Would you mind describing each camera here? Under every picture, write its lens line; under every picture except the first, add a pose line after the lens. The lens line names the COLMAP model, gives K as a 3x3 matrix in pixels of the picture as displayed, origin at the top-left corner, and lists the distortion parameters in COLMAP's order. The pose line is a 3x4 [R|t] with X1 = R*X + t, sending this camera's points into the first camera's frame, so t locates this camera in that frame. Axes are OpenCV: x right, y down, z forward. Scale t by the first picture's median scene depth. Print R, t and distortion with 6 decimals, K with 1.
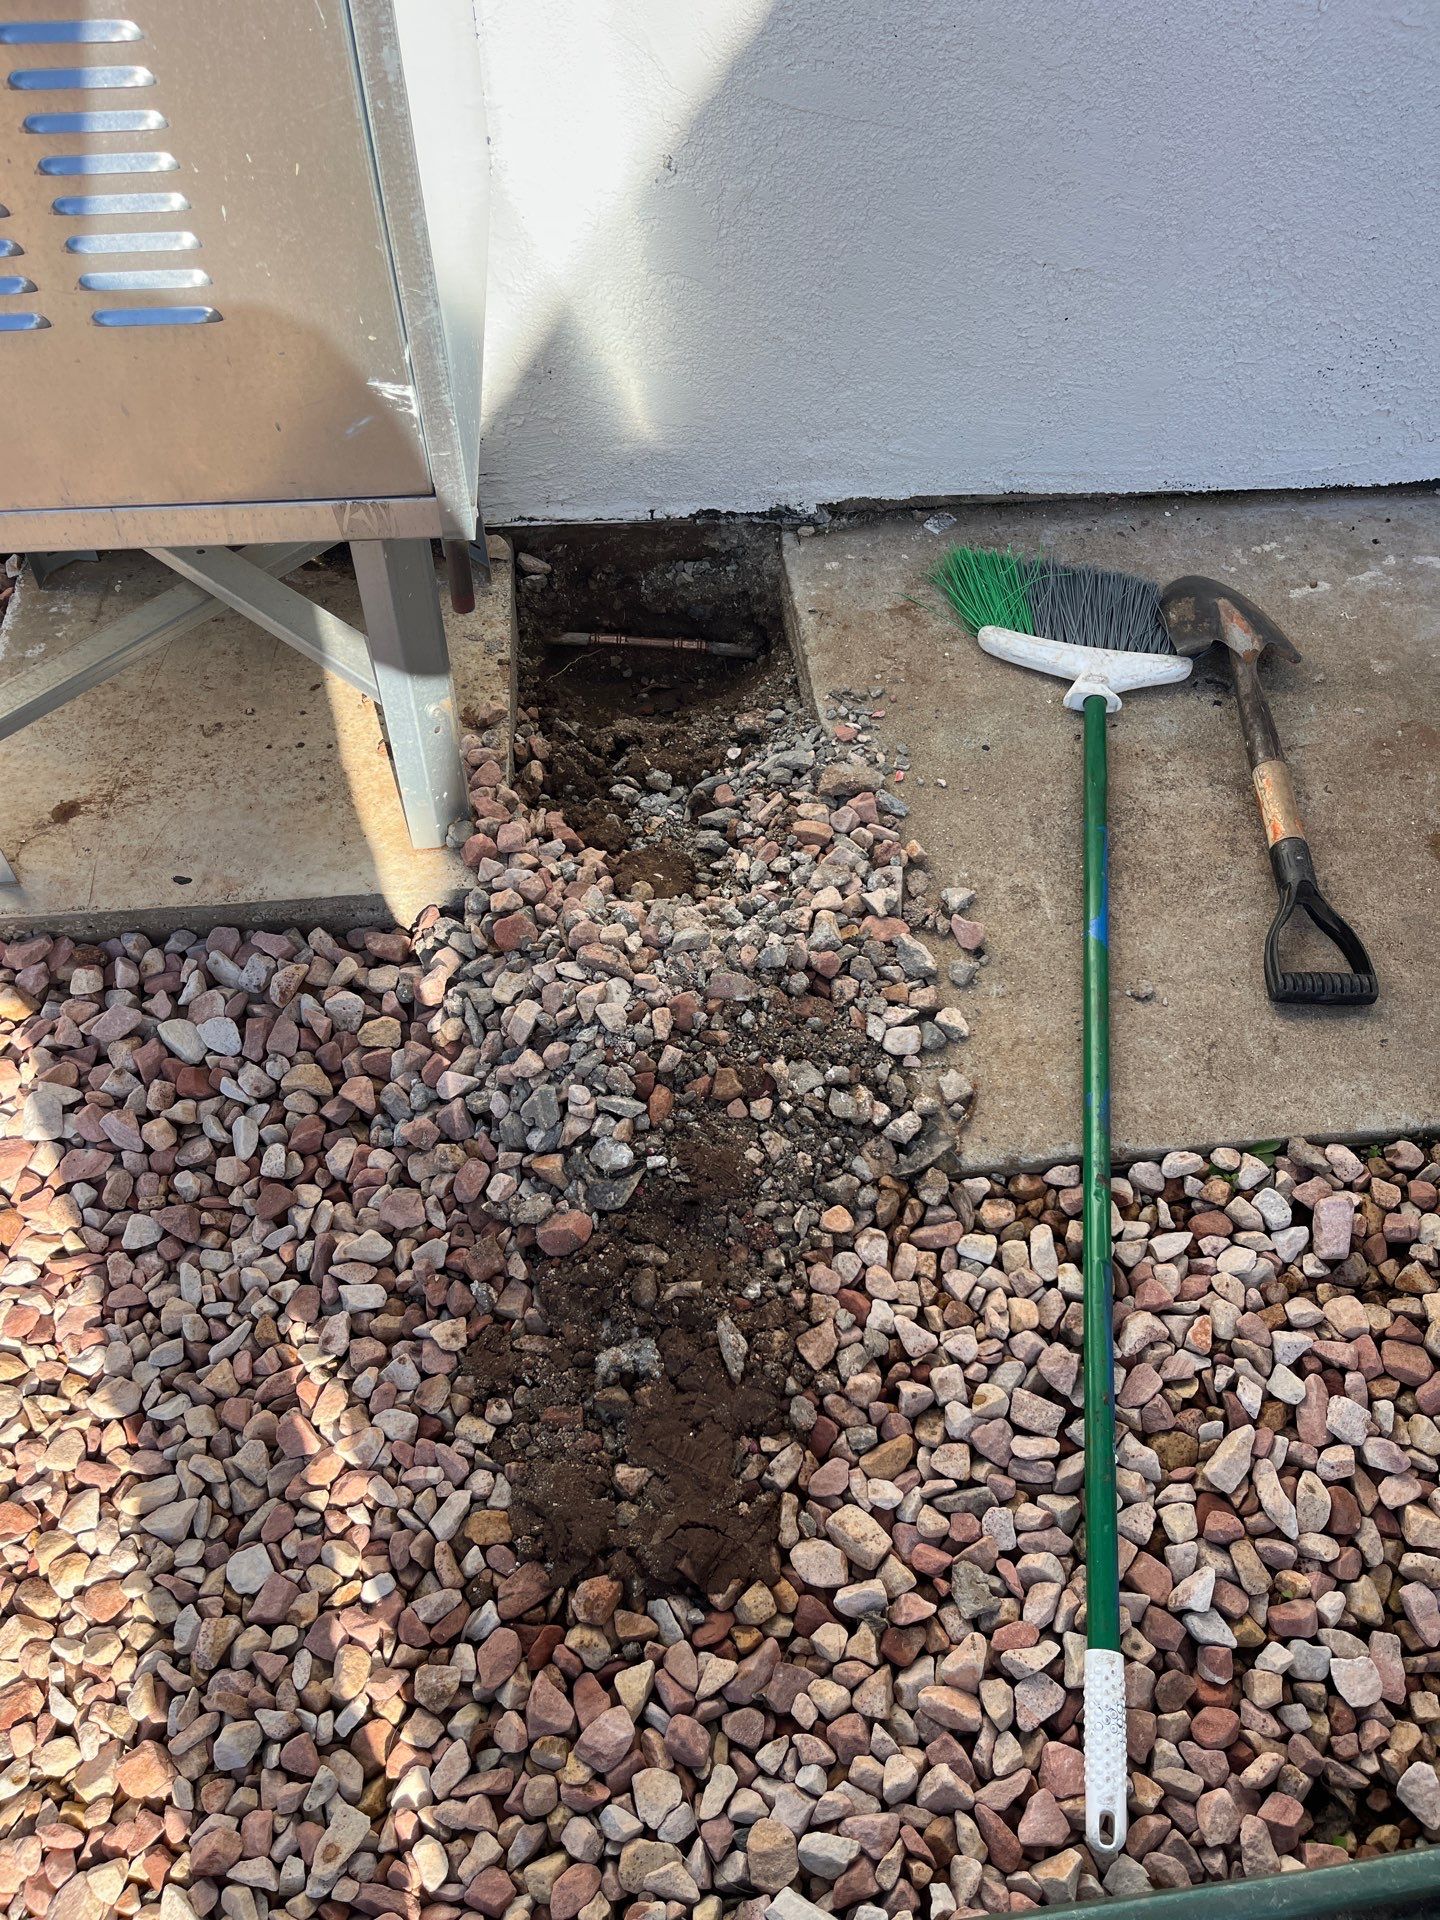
lens RADIAL K [[1475.6, 0, 742.1], [0, 1475.6, 998.2], [0, 0, 1]] dist [0.044763, -0.071775]
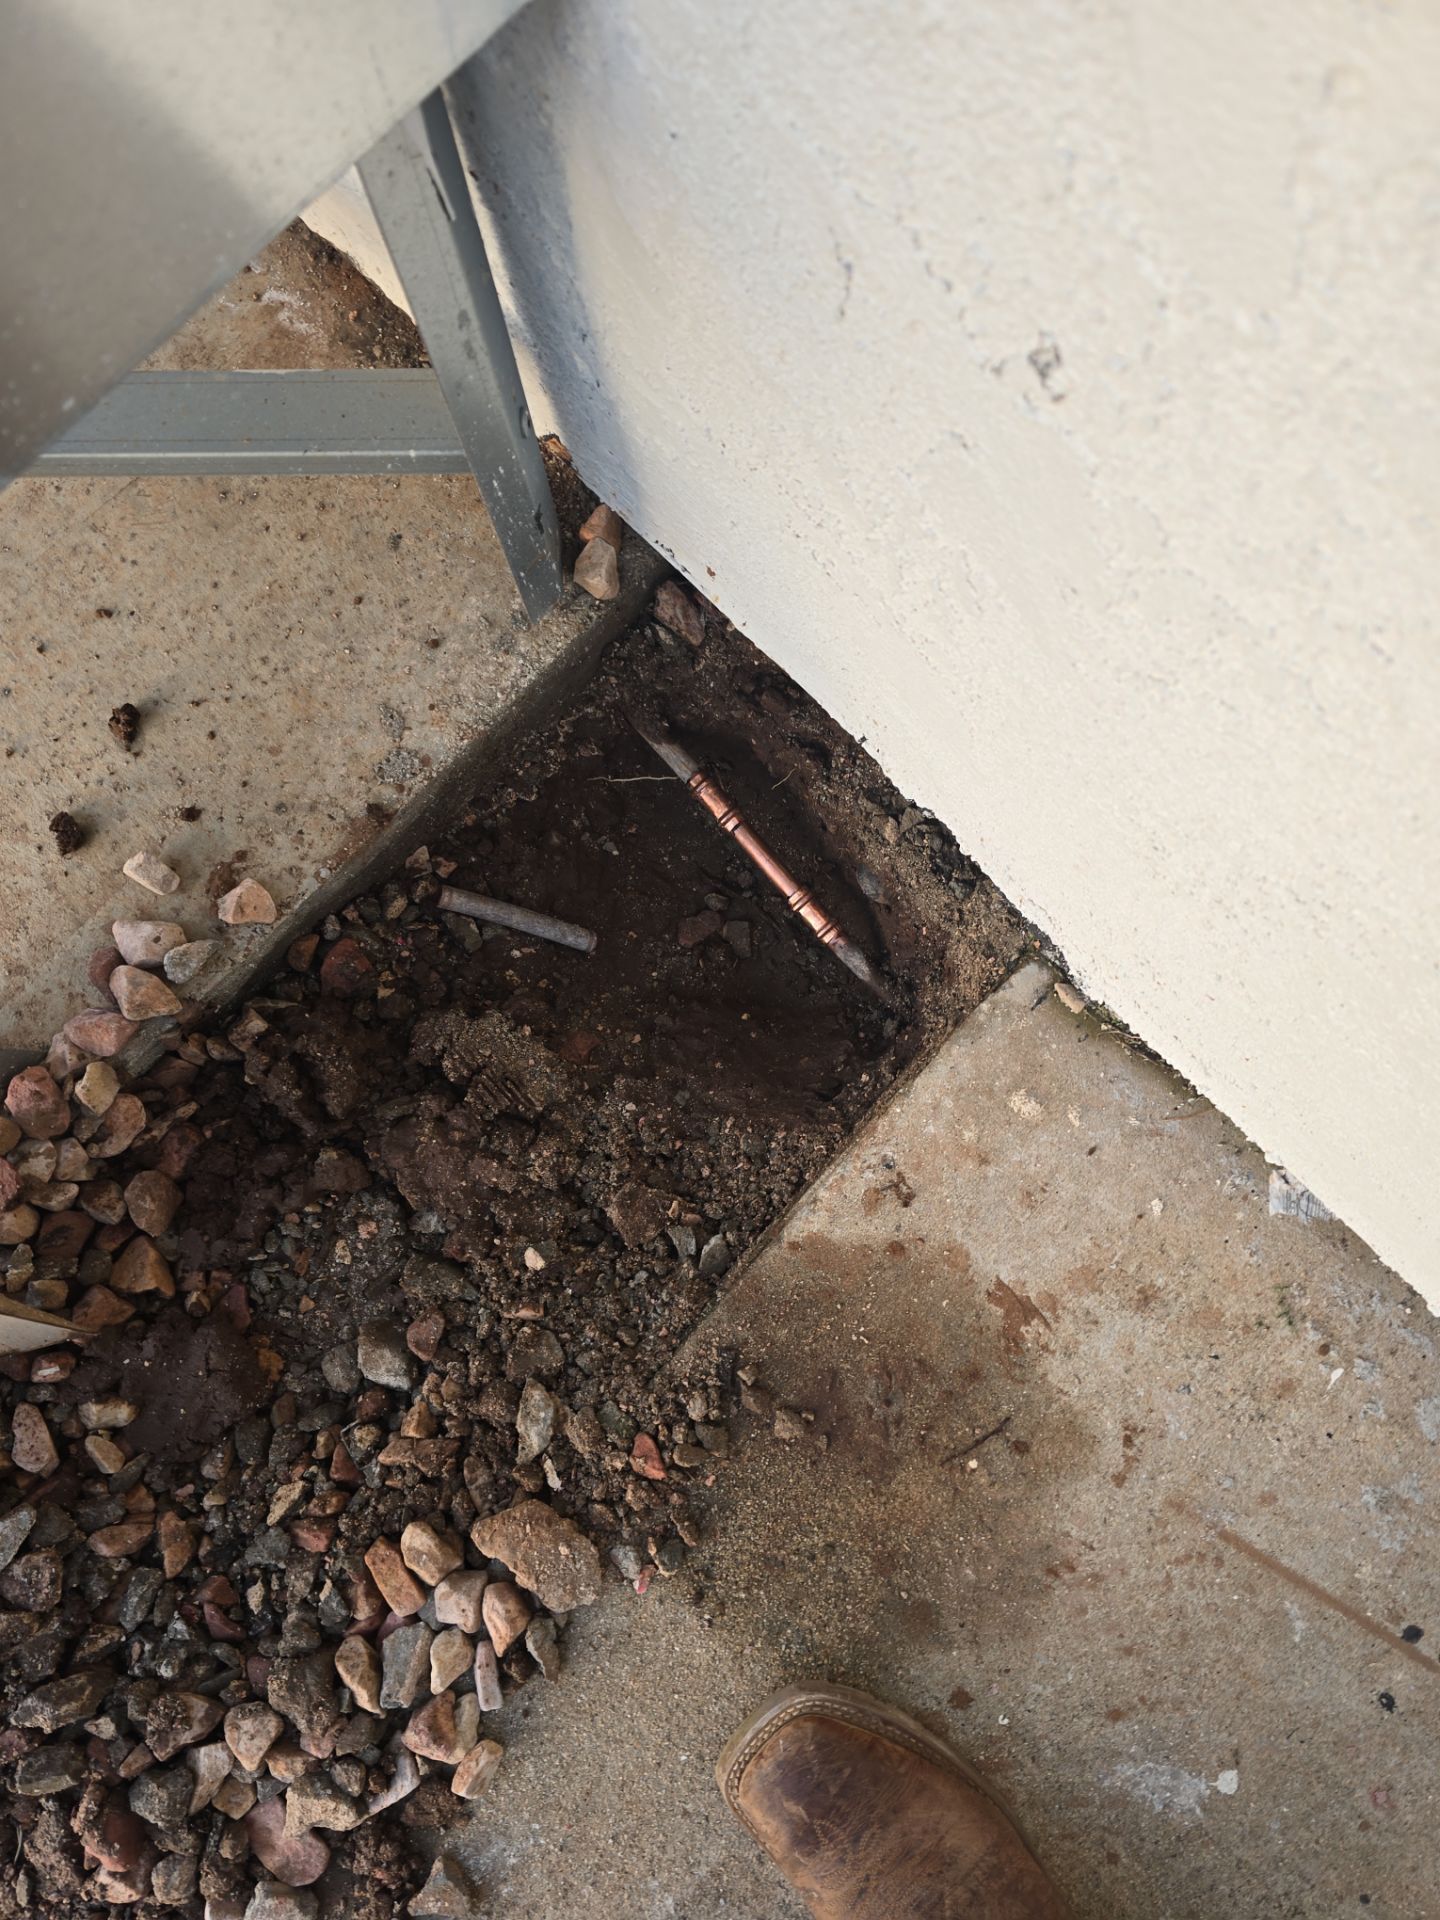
lens RADIAL K [[1284.4, 0, 722.7], [0, 1284.4, 956.7], [0, 0, 1]] dist [0.052594, -0.051743]
pose [[0.651605, 0.747595, -0.128499, 0.020326], [-0.588610, 0.605165, 0.536016, -0.650446], [0.478486, -0.273636, 0.834371, 0.835195]]
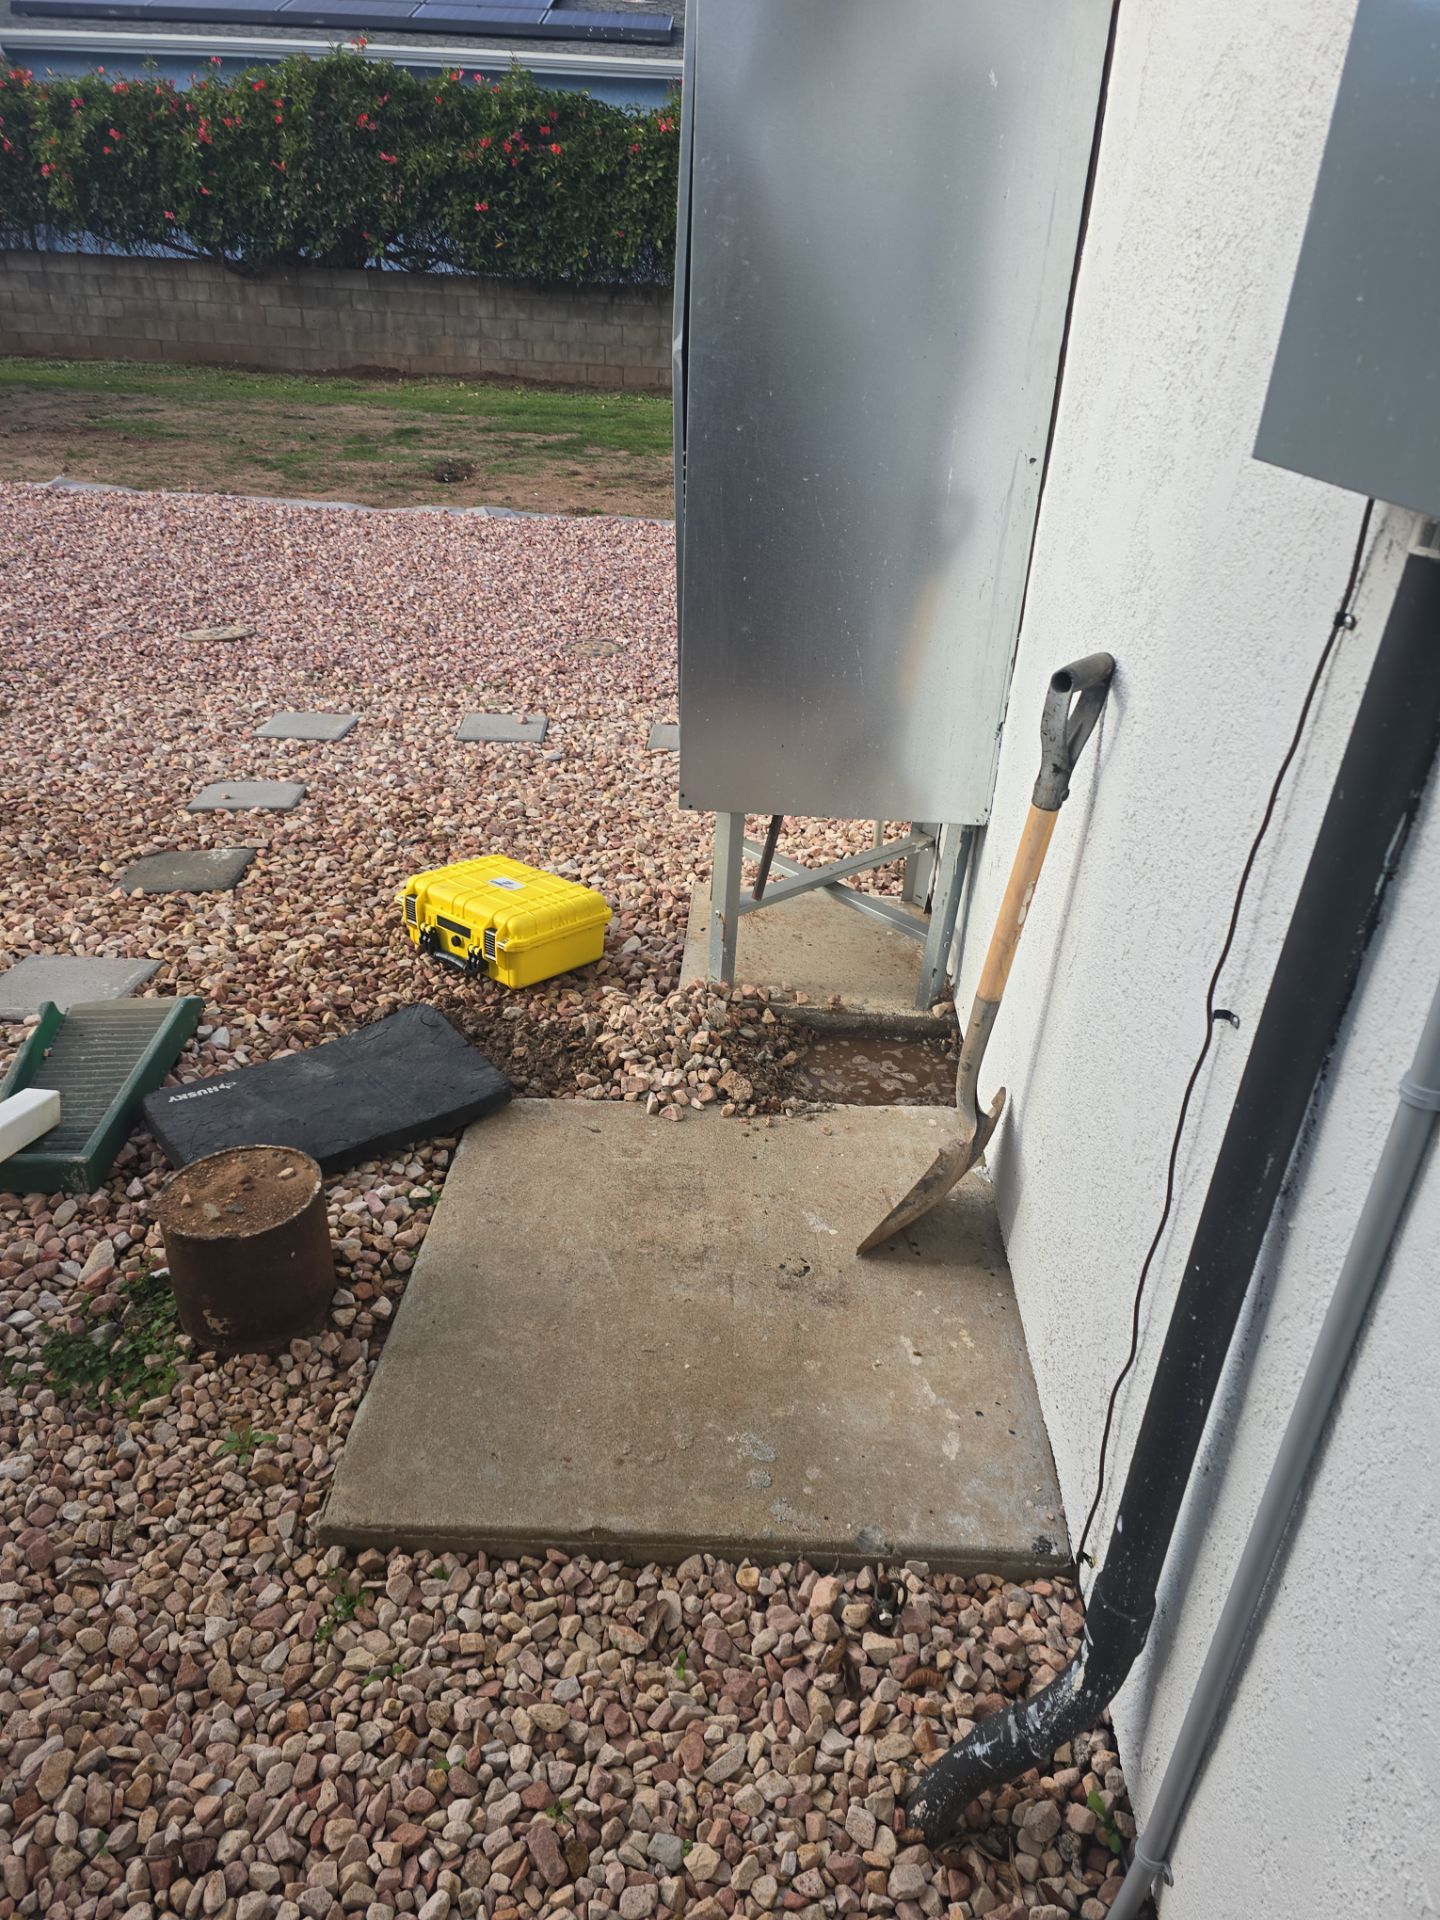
lens RADIAL K [[1246.7, 0, 717.5], [0, 1246.7, 974.0], [0, 0, 1]] dist [0.049516, -0.000448]
pose [[-0.130967, 0.457167, -0.879685, 1.501546], [-0.824812, 0.442050, 0.352528, -0.831825], [0.550029, 0.771745, 0.319183, 0.495972]]
